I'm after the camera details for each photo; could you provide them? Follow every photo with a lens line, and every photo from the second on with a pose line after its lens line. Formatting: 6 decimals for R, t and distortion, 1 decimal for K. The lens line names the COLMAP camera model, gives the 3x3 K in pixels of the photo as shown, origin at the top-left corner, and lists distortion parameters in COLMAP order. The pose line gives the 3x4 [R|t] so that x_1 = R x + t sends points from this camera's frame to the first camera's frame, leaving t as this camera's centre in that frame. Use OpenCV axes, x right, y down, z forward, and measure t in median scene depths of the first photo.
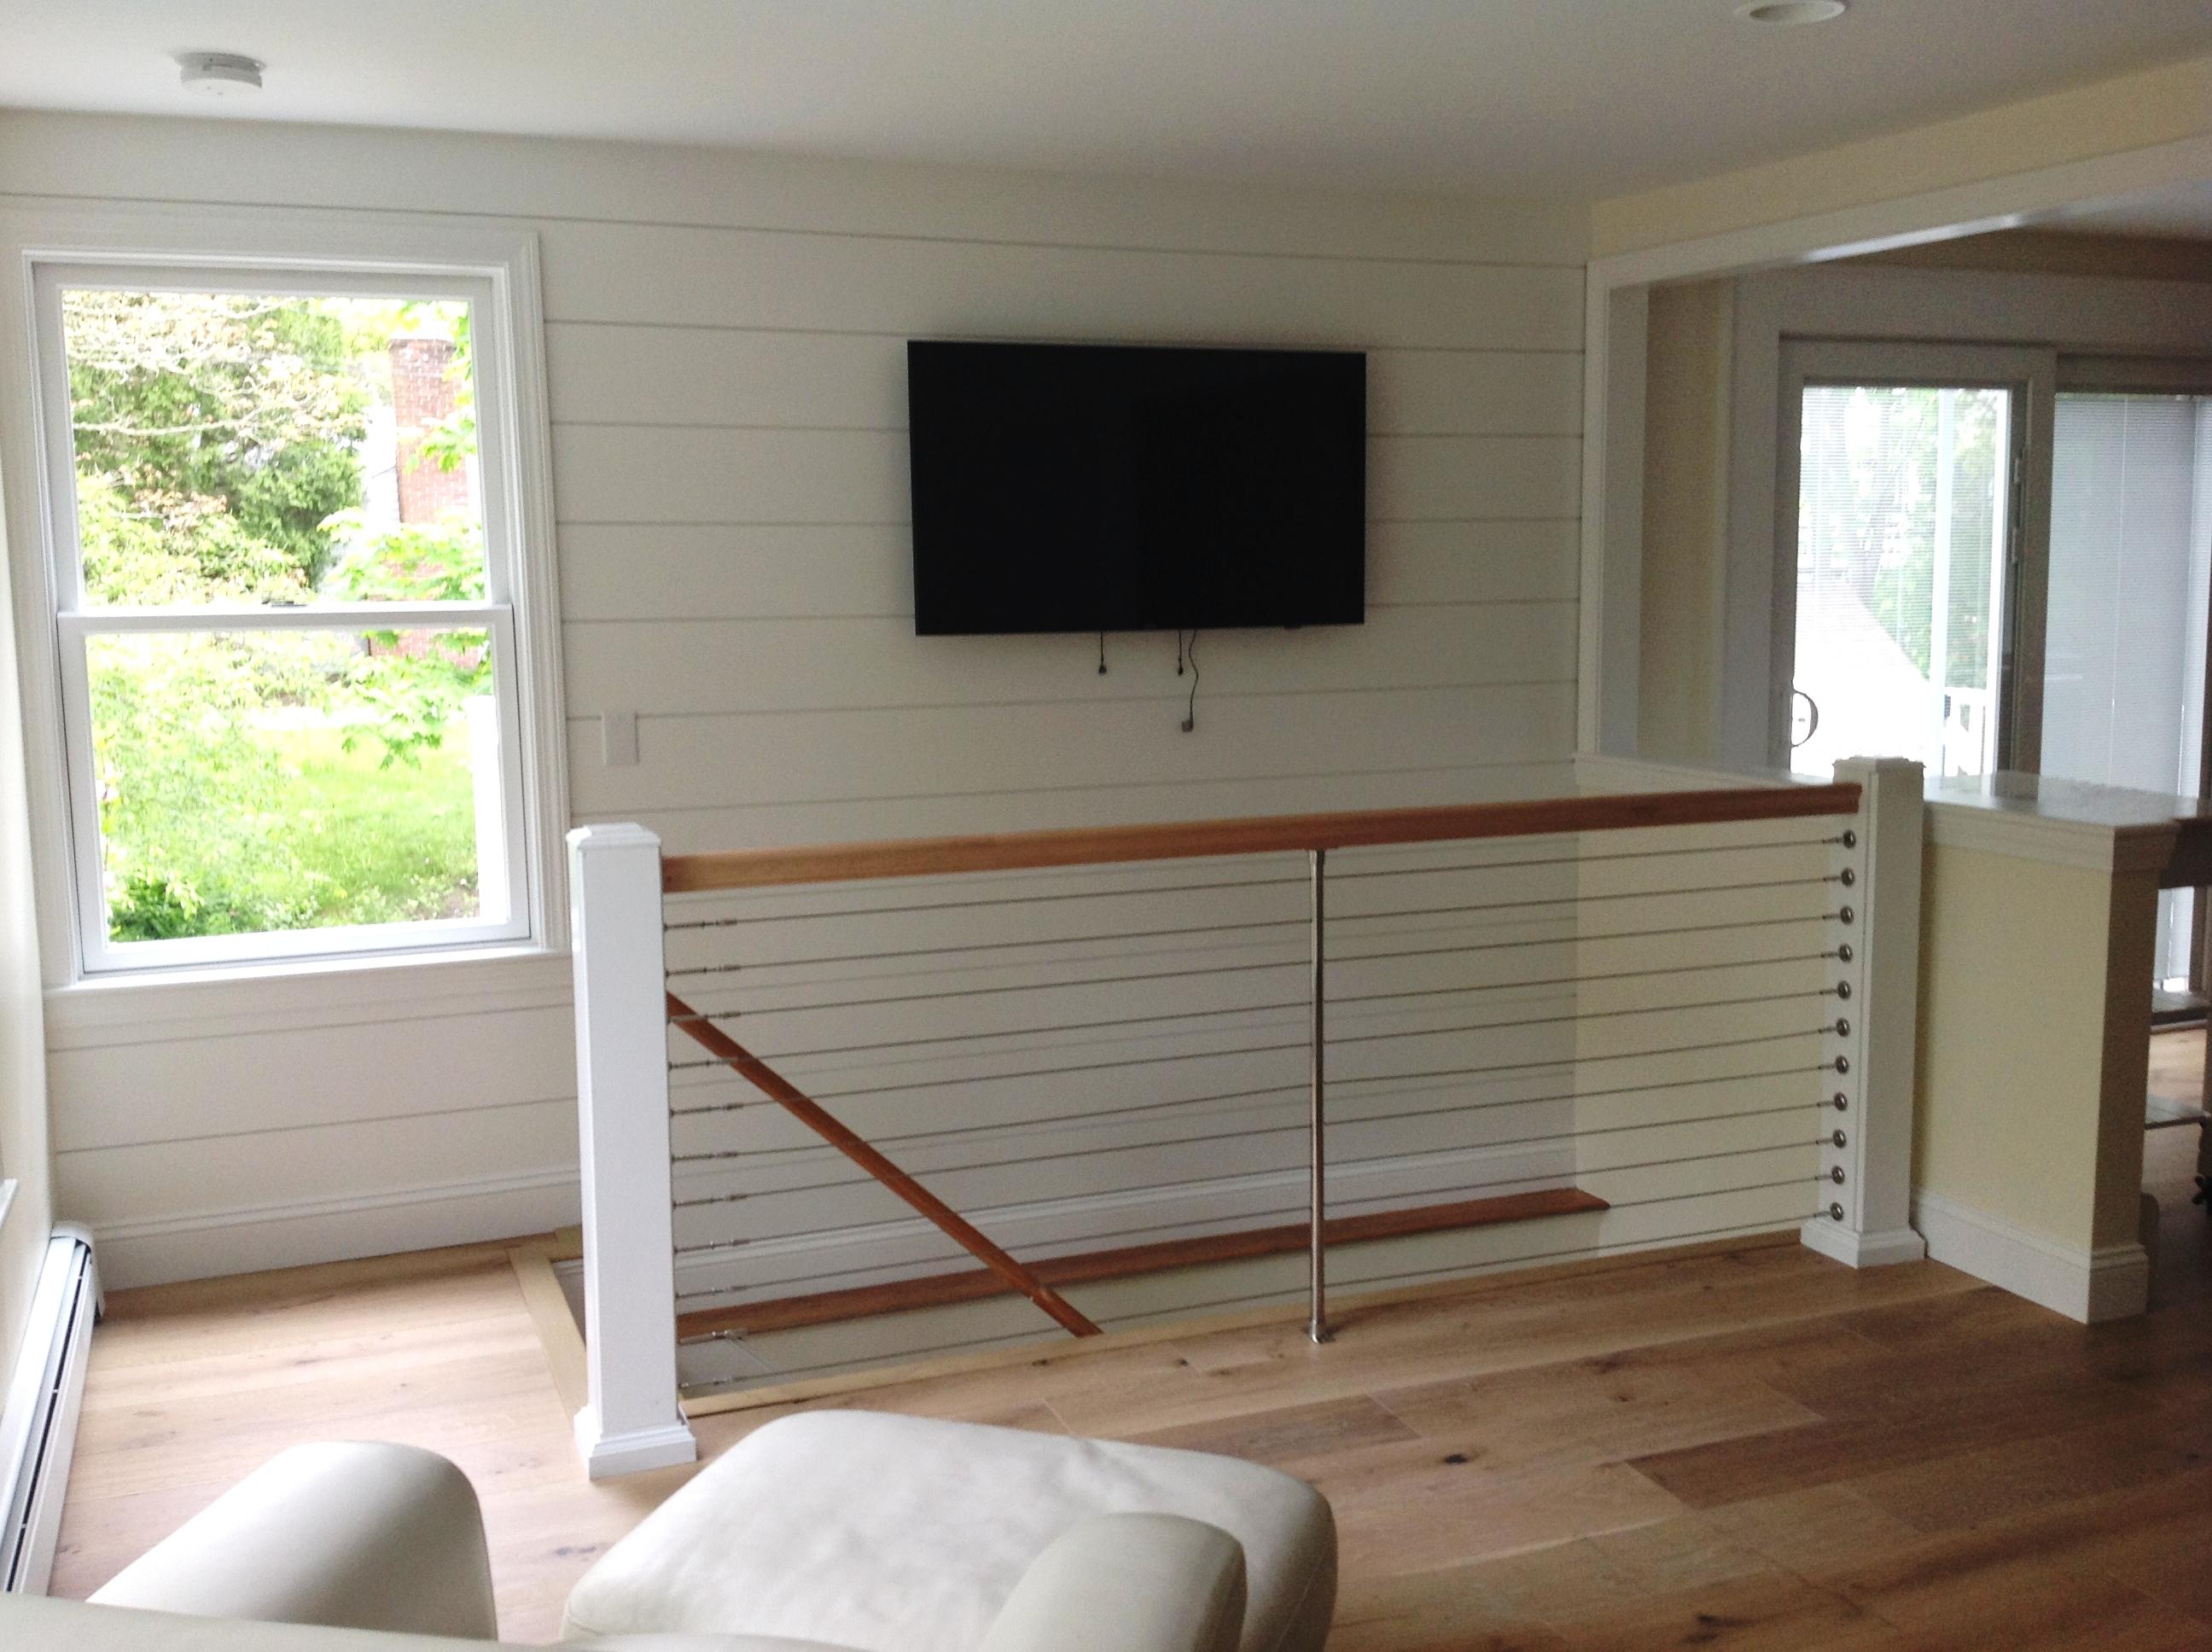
lens RADIAL K [[2051.5, 0, 1109.5], [0, 2051.5, 808.7], [0, 0, 1]] dist [0.136760, -0.301791]
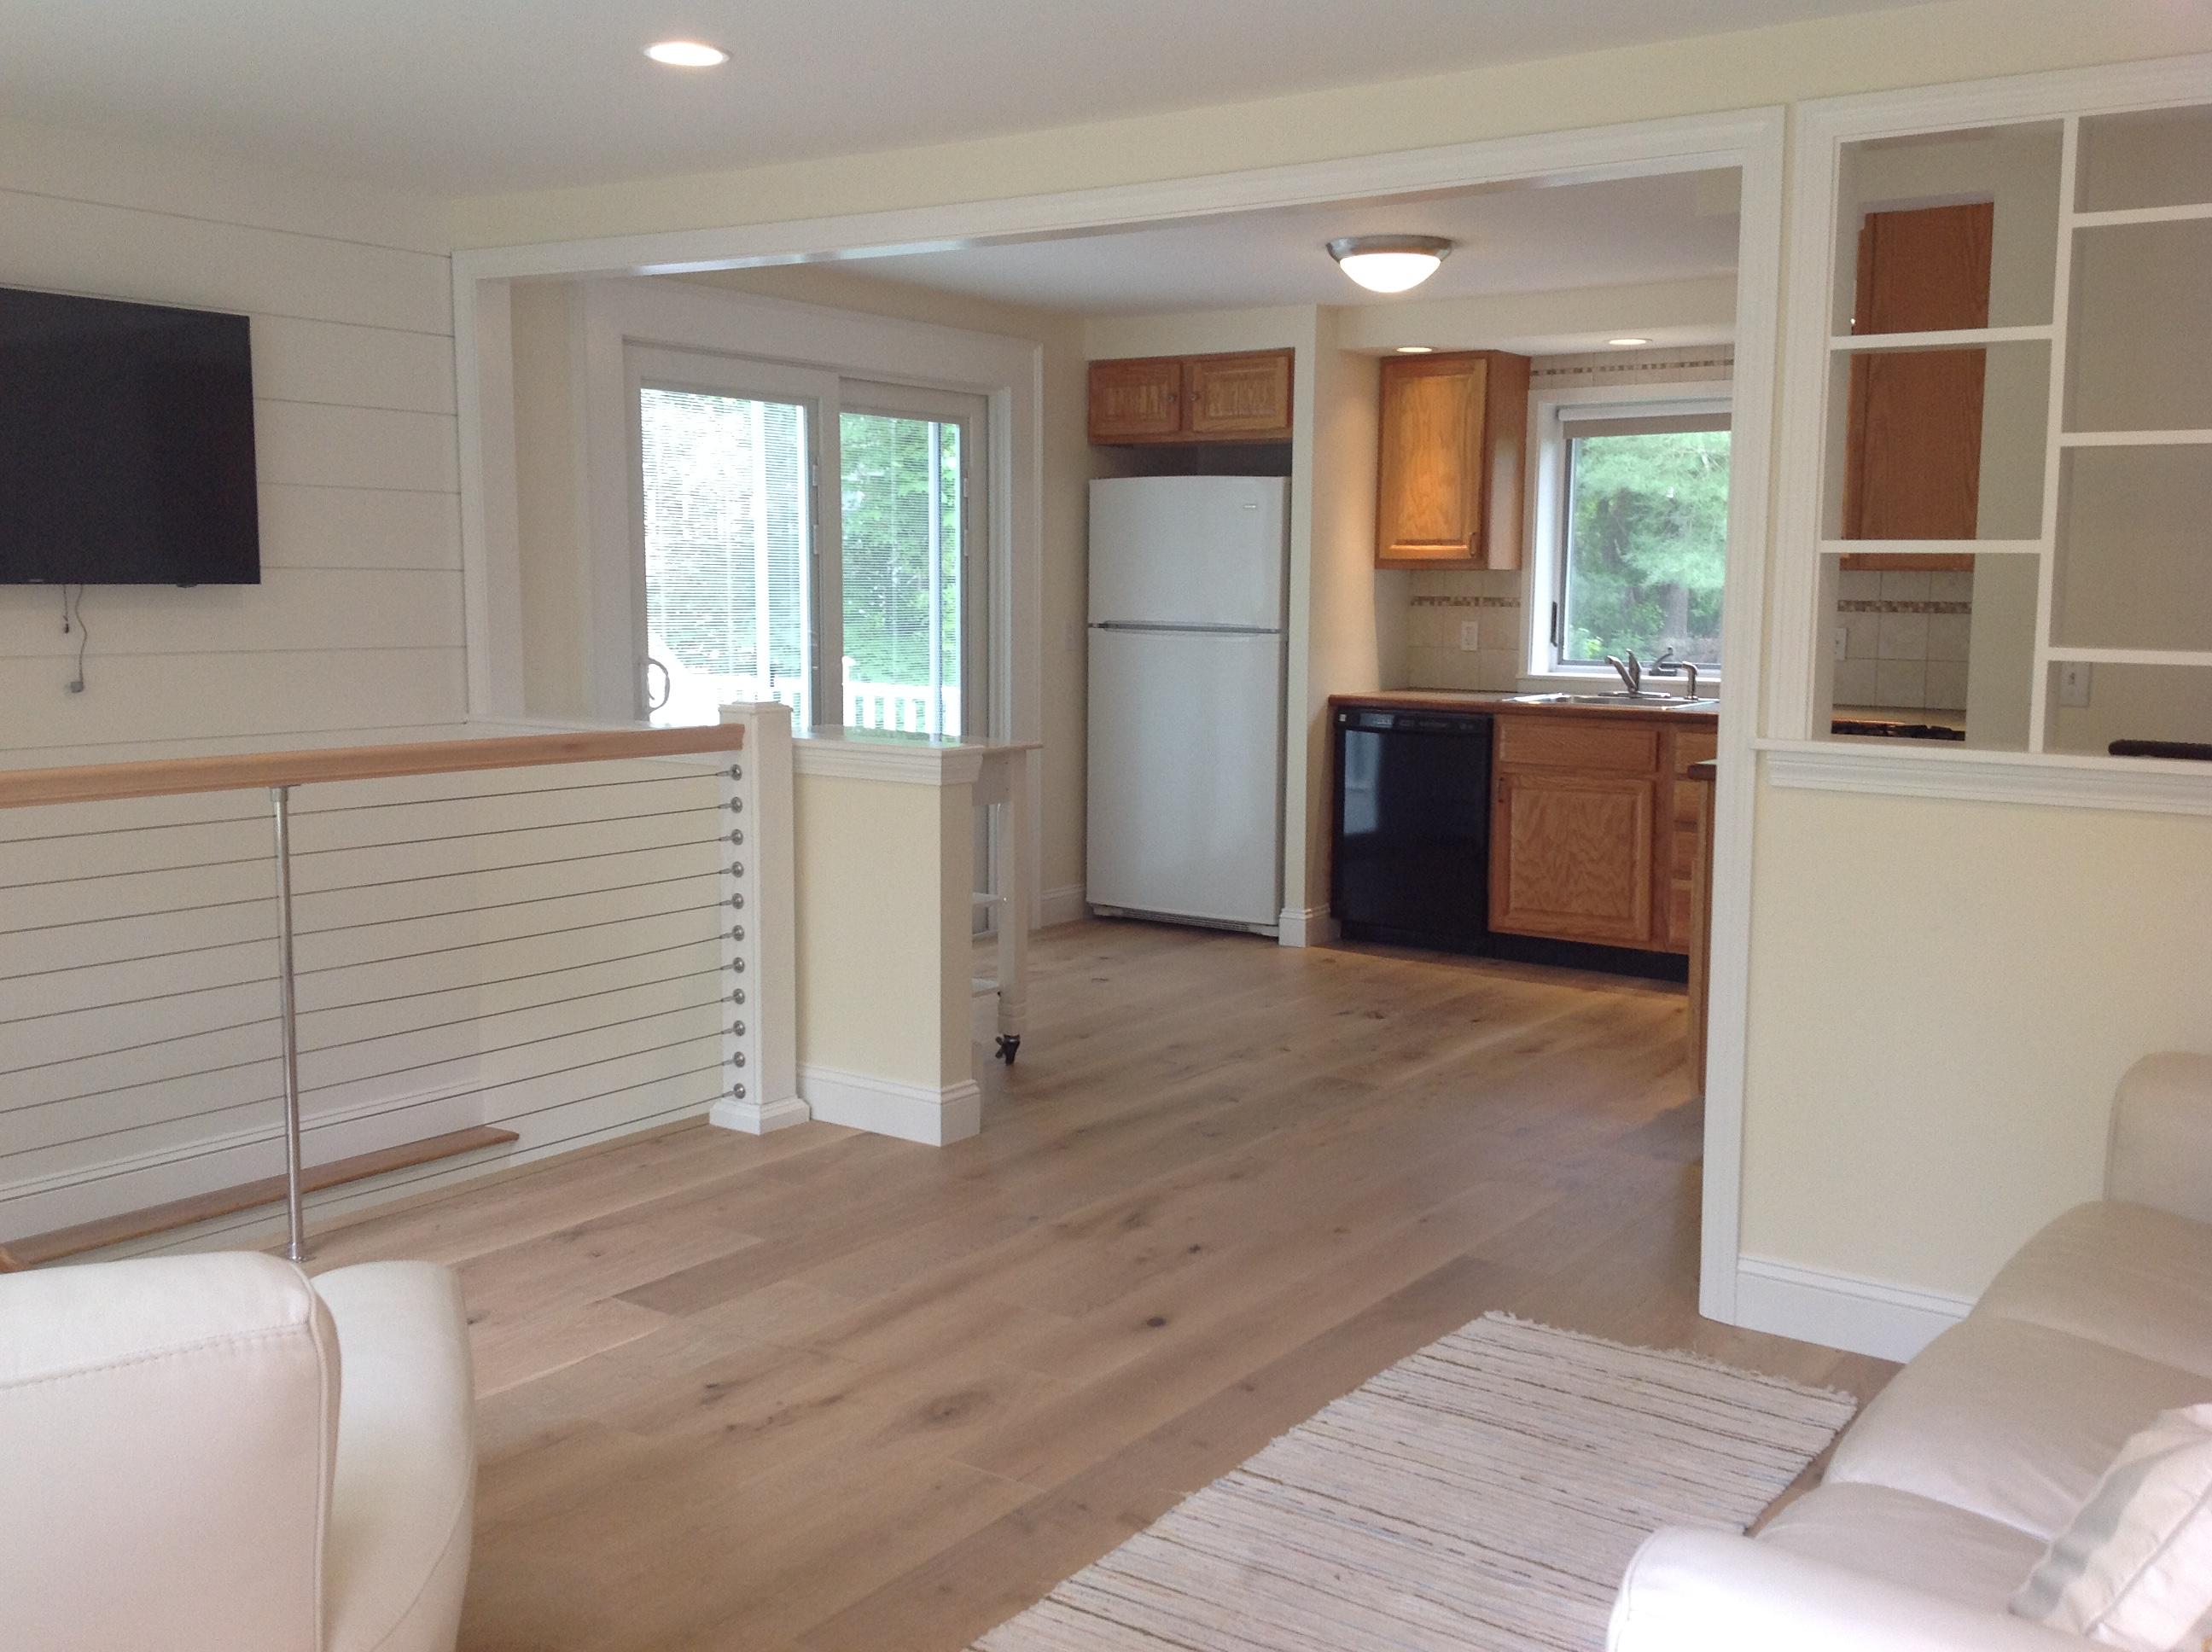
lens RADIAL K [[2076.2, 0, 1095.7], [0, 2076.2, 821.9], [0, 0, 1]] dist [0.135372, -0.310914]
pose [[0.836741, -0.044289, 0.545805, -0.128403], [0.046826, 0.998860, 0.009267, 0.044752], [-0.545594, 0.017804, 0.837861, -0.106088]]
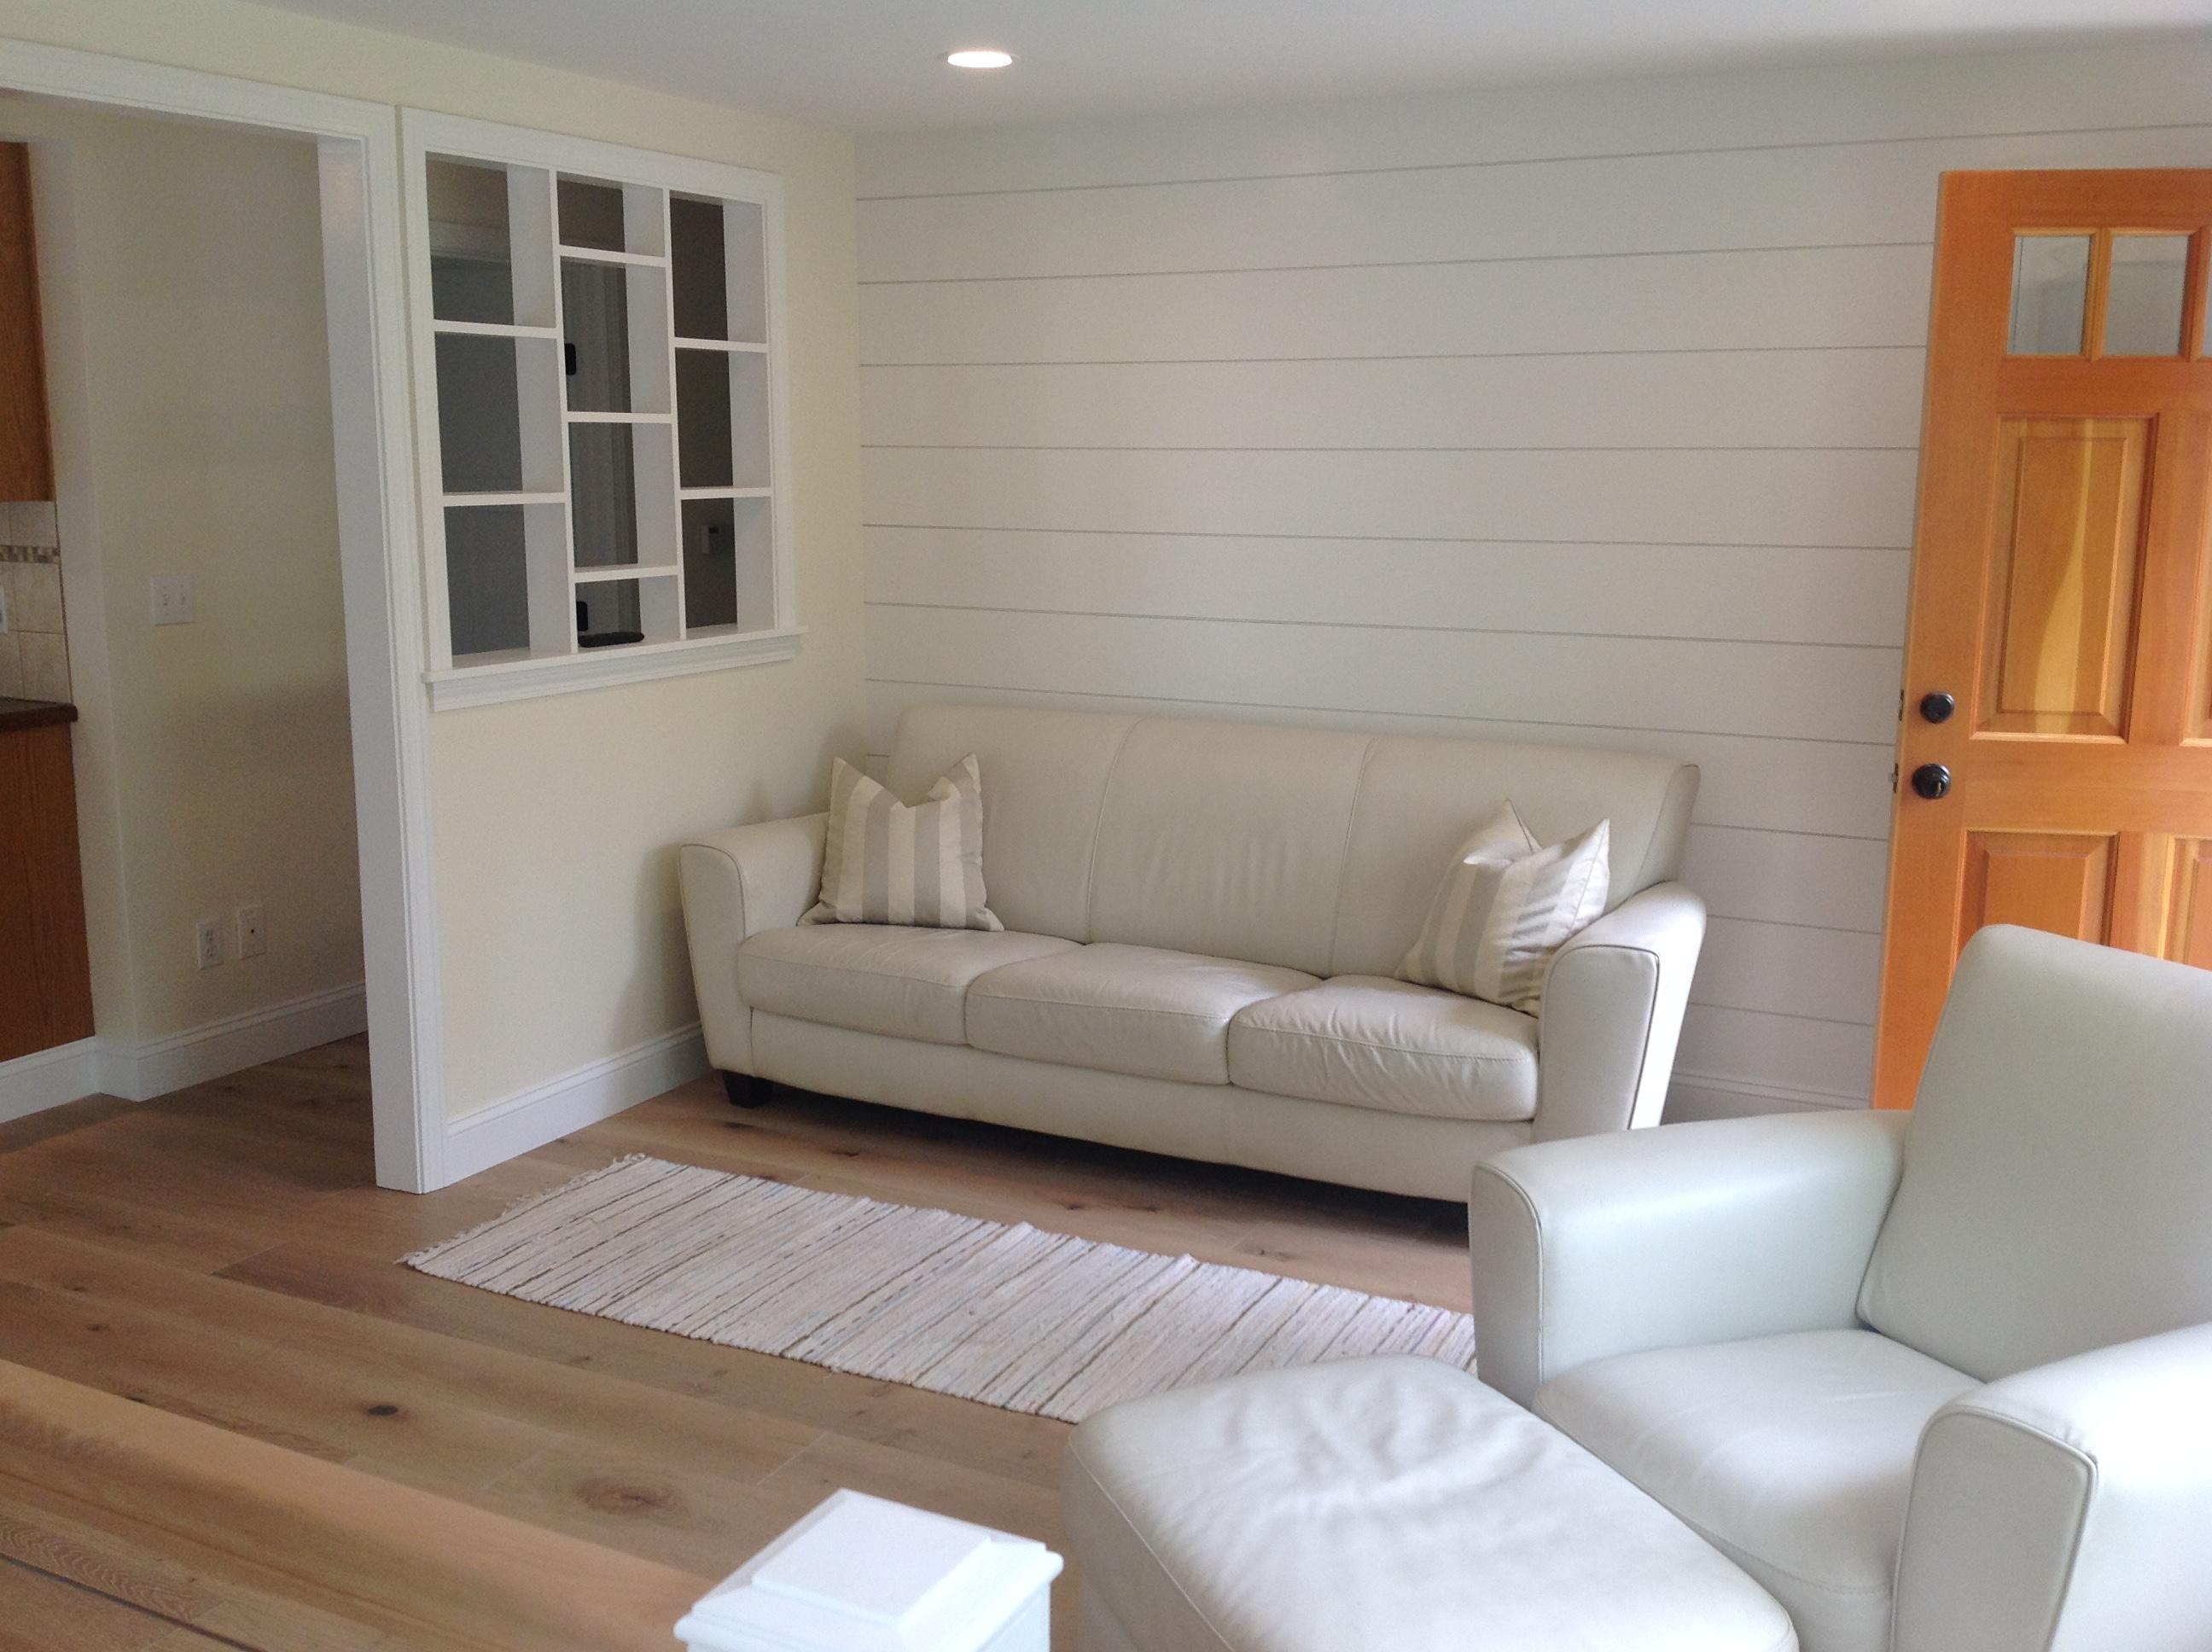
lens RADIAL K [[2051.5, 0, 1109.5], [0, 2051.5, 808.7], [0, 0, 1]] dist [0.136760, -0.301791]
pose [[-0.661470, -0.123527, 0.739729, -0.381481], [0.098399, 0.963521, 0.248886, -0.132408], [-0.743489, 0.237419, -0.625185, 0.941898]]
